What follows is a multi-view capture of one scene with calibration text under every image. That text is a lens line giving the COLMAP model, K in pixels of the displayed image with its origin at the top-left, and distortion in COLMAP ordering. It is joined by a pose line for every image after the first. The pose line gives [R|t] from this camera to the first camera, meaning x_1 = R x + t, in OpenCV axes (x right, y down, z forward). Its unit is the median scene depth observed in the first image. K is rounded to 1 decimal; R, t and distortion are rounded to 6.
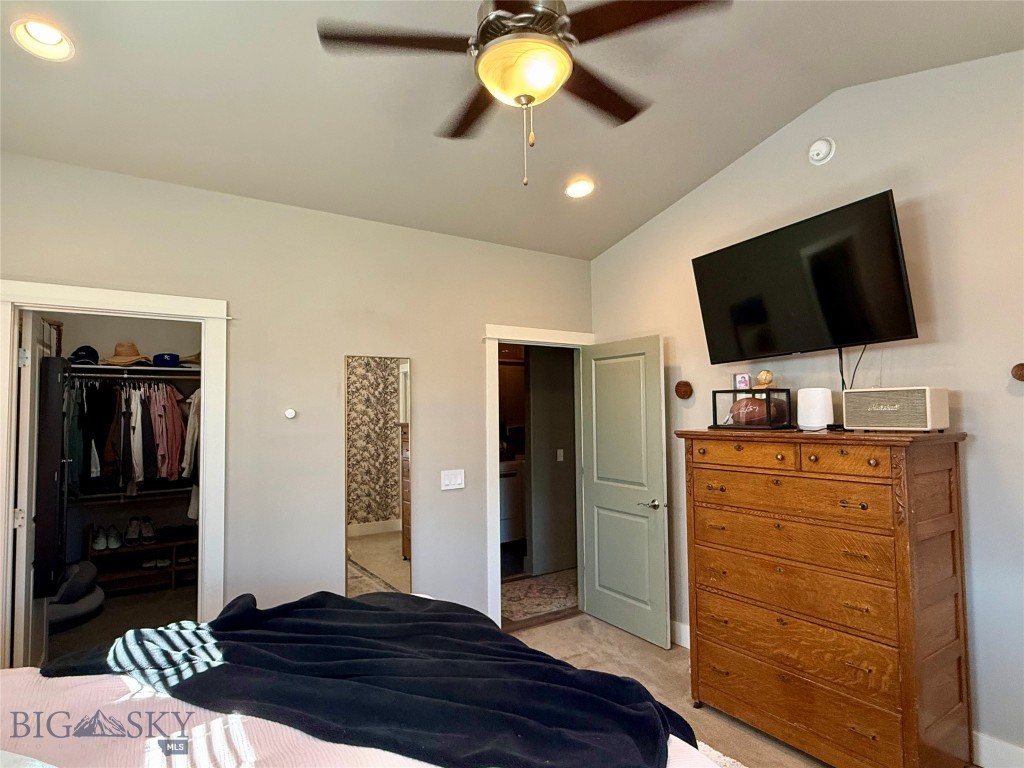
lens RADIAL K [[569.2, 0, 506.3], [0, 569.2, 384.4], [0, 0, 1]] dist [0.002620, 0.000638]
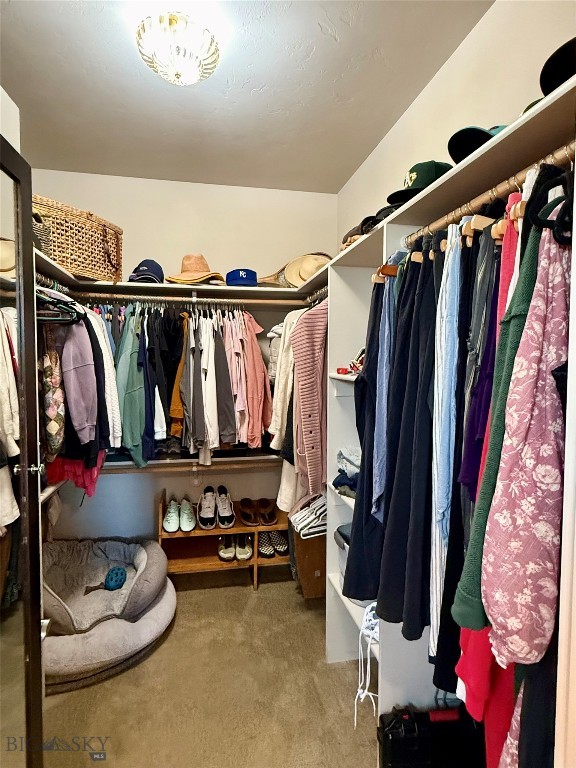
lens RADIAL K [[426.9, 0, 287.4], [0, 426.9, 379.2], [0, 0, 1]] dist [0.002620, 0.000638]
pose [[0.922749, 0.031269, -0.384131, -0.352495], [0.004800, 0.995694, 0.092580, 0.037565], [0.385372, -0.087272, 0.918625, 0.546201]]
